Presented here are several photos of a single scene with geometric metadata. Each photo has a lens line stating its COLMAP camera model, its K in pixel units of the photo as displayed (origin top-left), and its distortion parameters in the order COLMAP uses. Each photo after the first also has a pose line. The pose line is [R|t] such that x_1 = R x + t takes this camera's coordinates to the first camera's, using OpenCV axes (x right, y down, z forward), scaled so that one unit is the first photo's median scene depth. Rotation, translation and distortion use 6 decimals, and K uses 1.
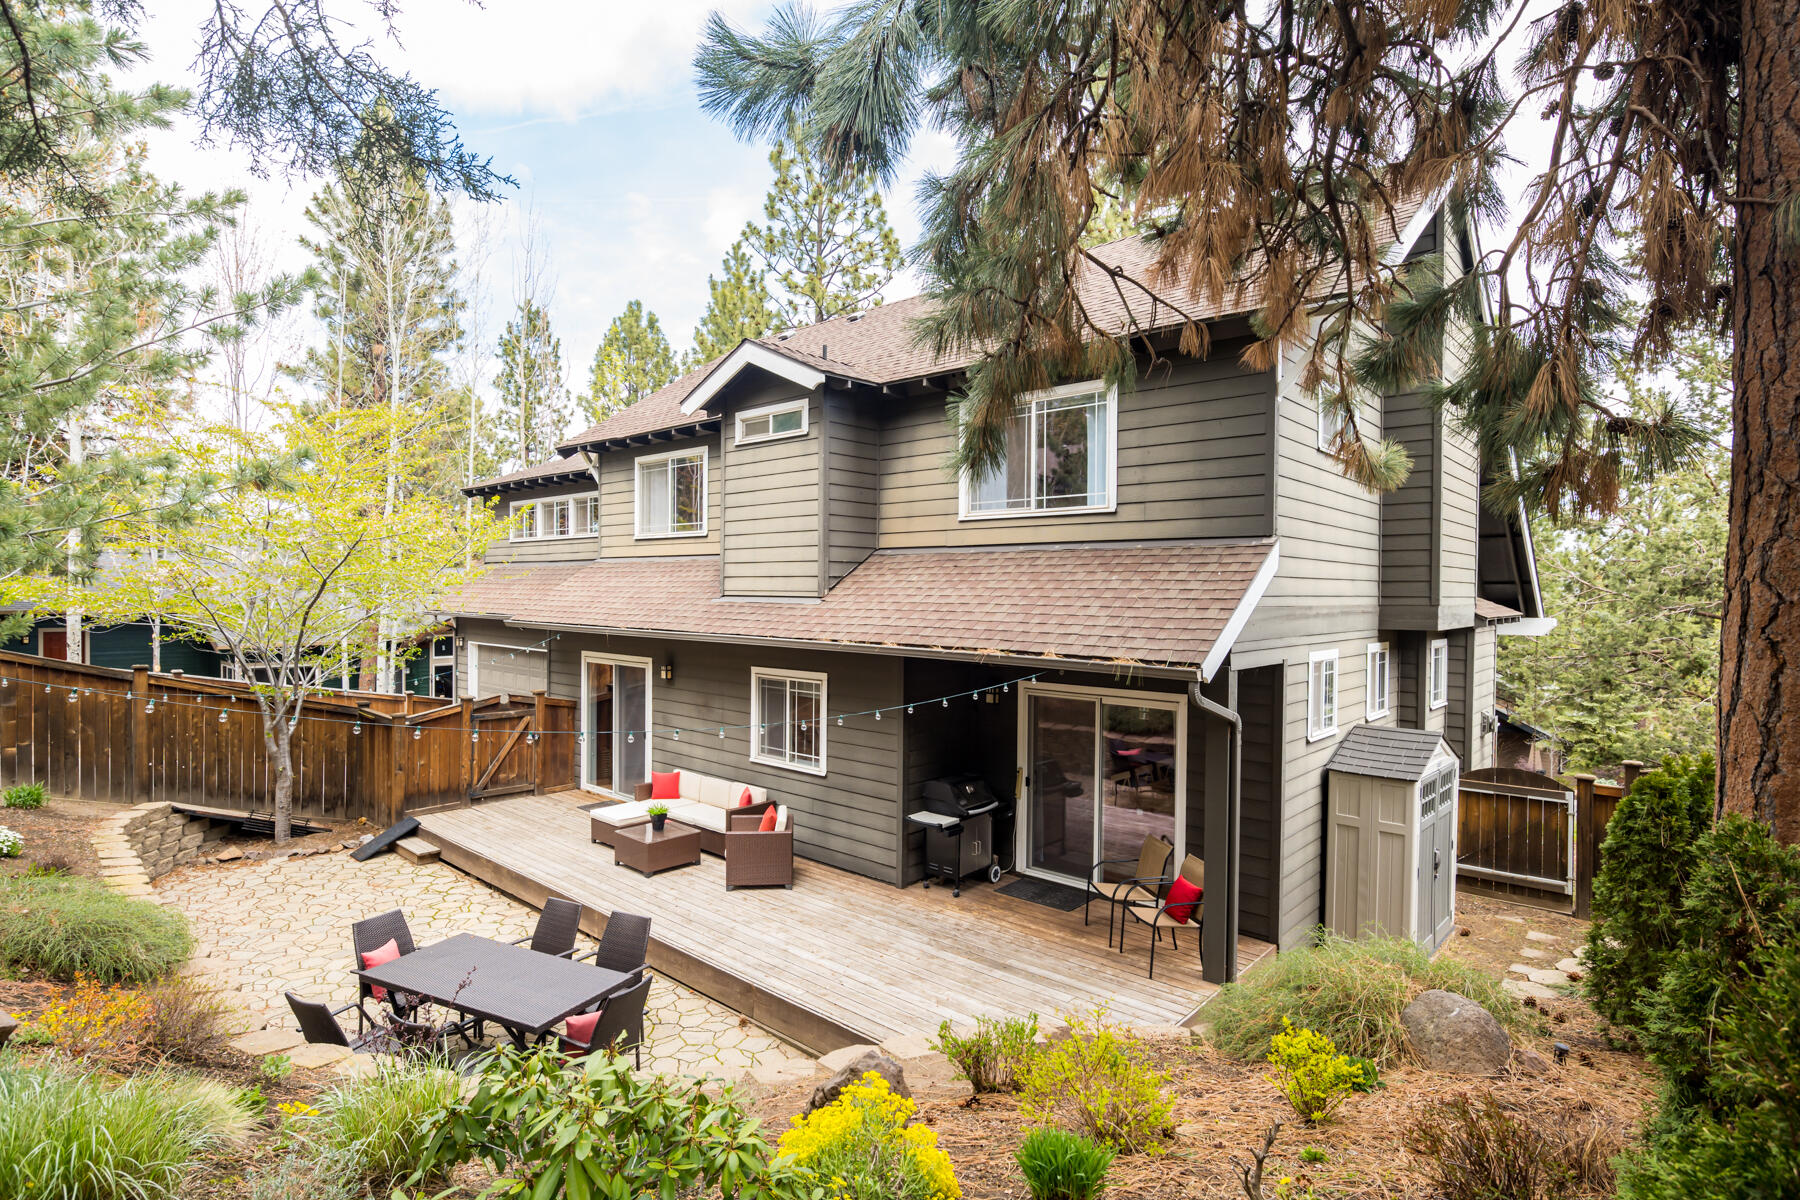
lens RADIAL K [[903.6, 0, 899.1], [0, 903.6, 599.2], [0, 0, 1]] dist [-0.022228, 0.009076]
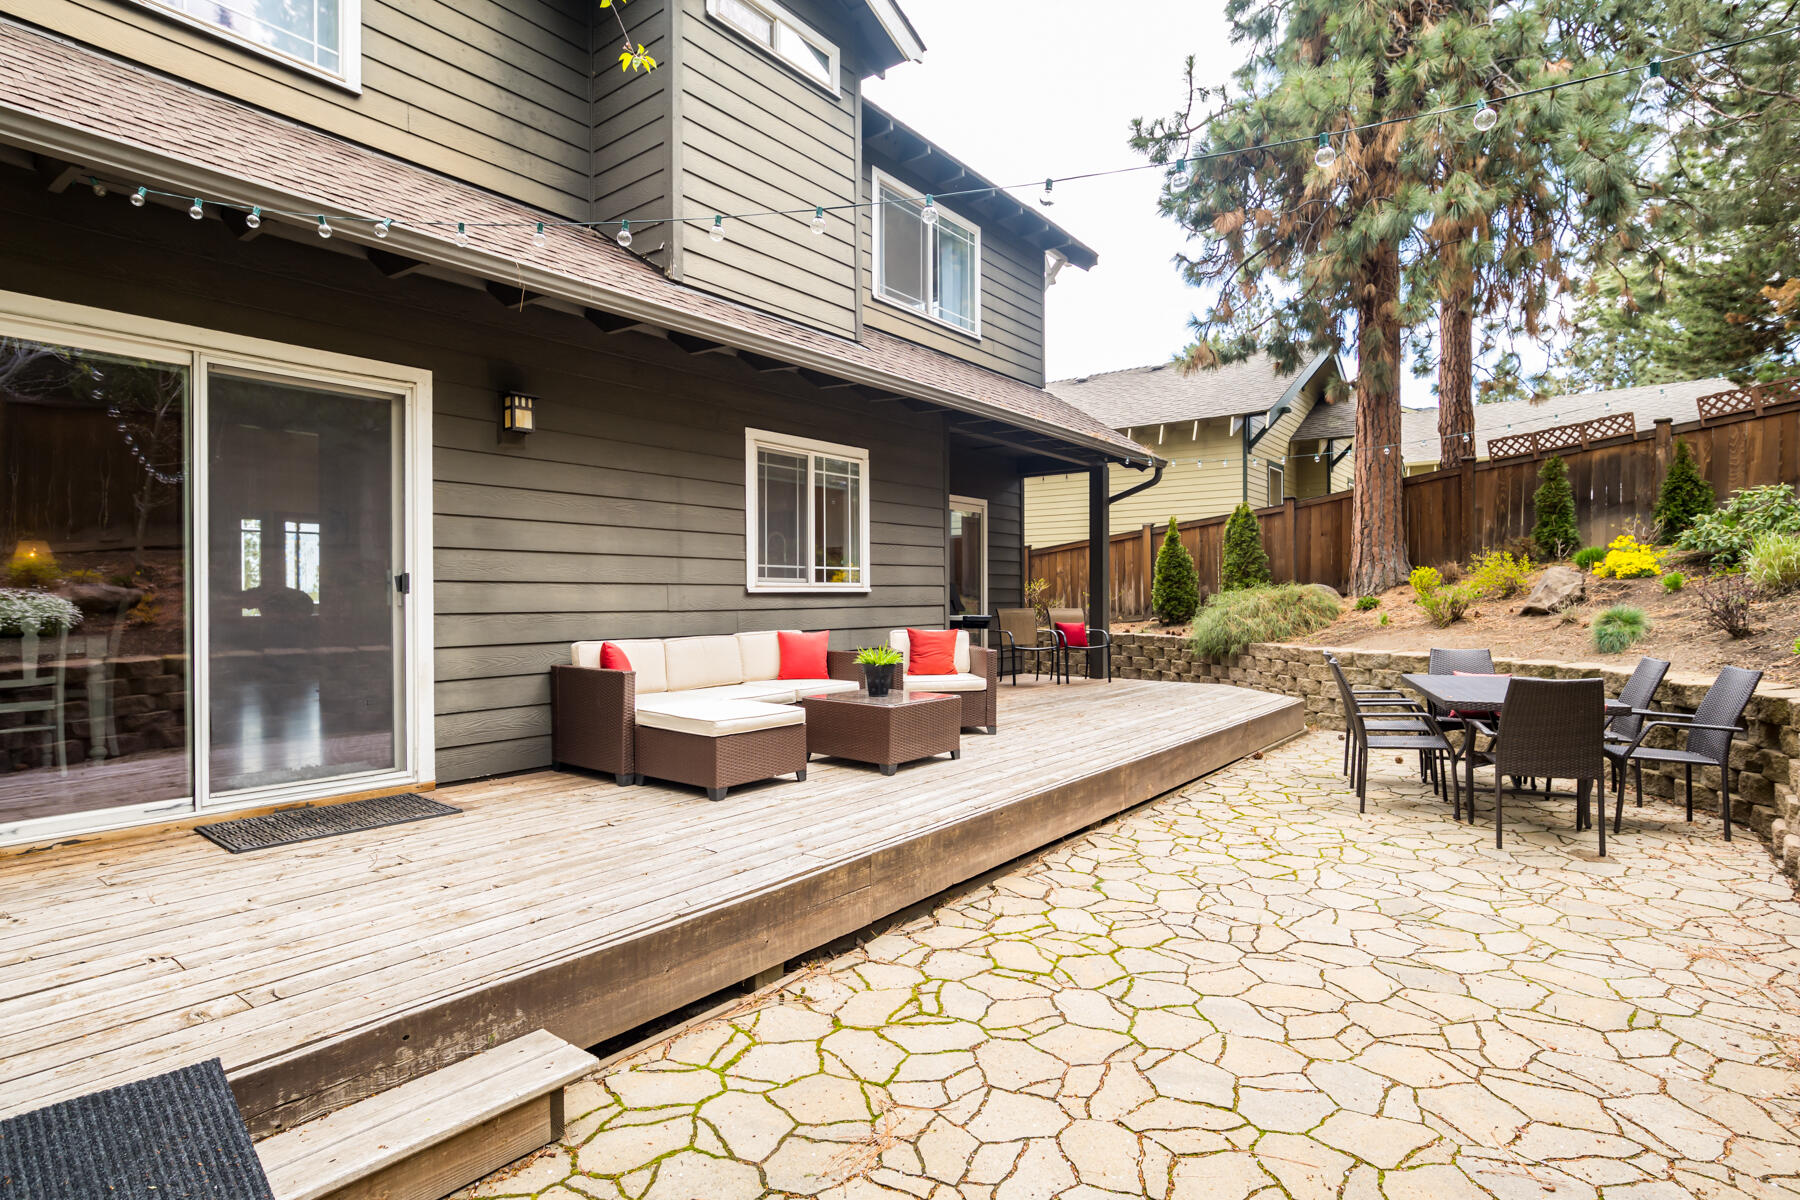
lens RADIAL K [[903.6, 0, 898.7], [0, 903.6, 597.1], [0, 0, 1]] dist [-0.022228, 0.009076]
pose [[-0.068946, -0.016598, 0.997482, -0.778168], [0.007475, 0.999825, 0.017154, 0.180613], [-0.997592, 0.008639, -0.068810, 0.985209]]
